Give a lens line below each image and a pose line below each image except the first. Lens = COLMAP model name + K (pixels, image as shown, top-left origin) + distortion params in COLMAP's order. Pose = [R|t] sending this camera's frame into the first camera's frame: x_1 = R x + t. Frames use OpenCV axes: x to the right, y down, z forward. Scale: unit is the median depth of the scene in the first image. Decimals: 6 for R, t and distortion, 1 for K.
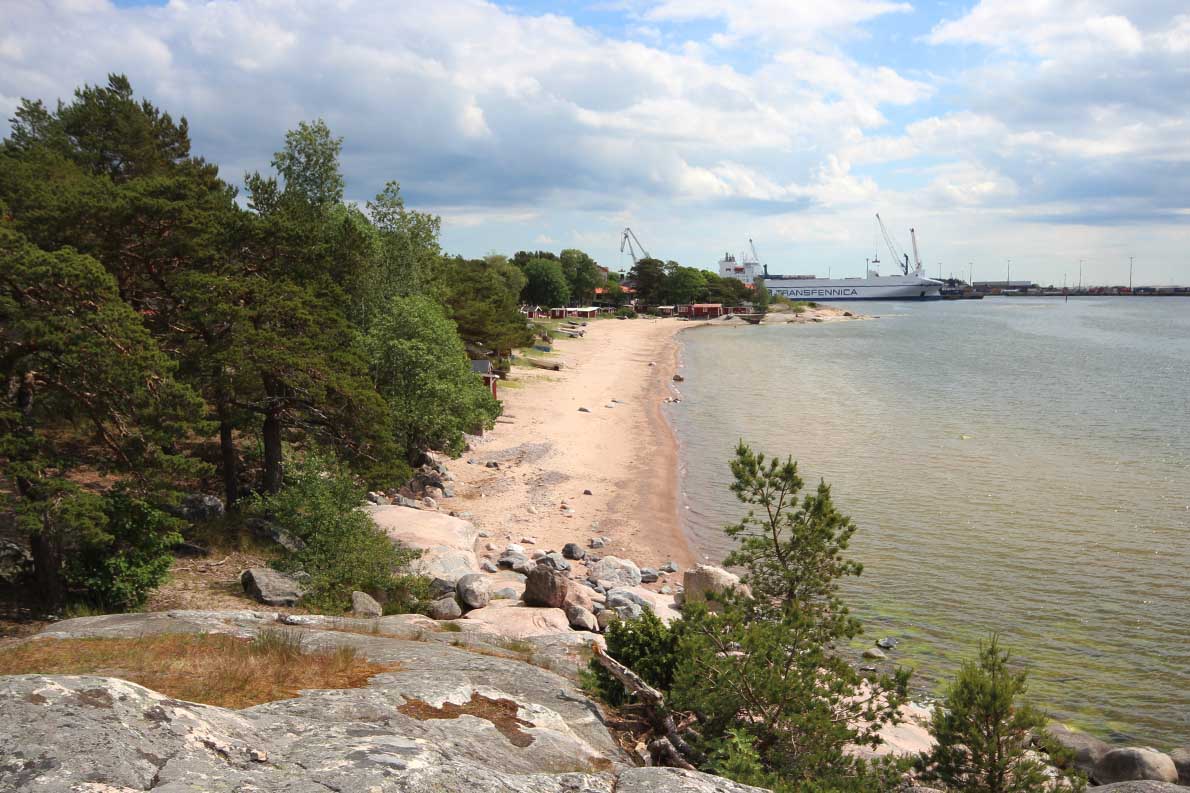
lens RADIAL K [[1089.7, 0, 596.0], [0, 1089.7, 396.7], [0, 0, 1]] dist [0.008563, 0.000000]
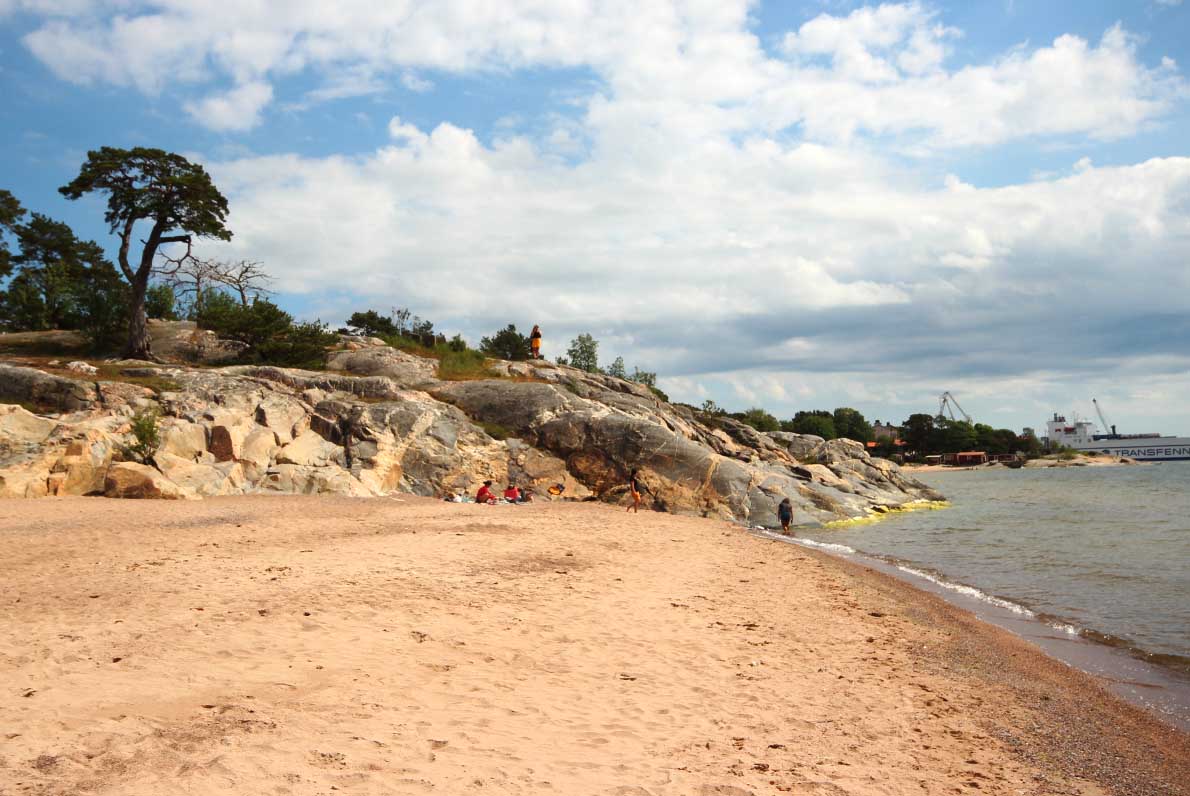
lens RADIAL K [[1089.7, 0, 594.8], [0, 1089.7, 397.2], [0, 0, 1]] dist [0.008563, 0.000000]
pose [[0.956079, -0.039280, -0.290464, 0.059713], [-0.006596, 0.987845, -0.155301, 0.033531], [0.293033, 0.150396, 0.944199, -0.161793]]
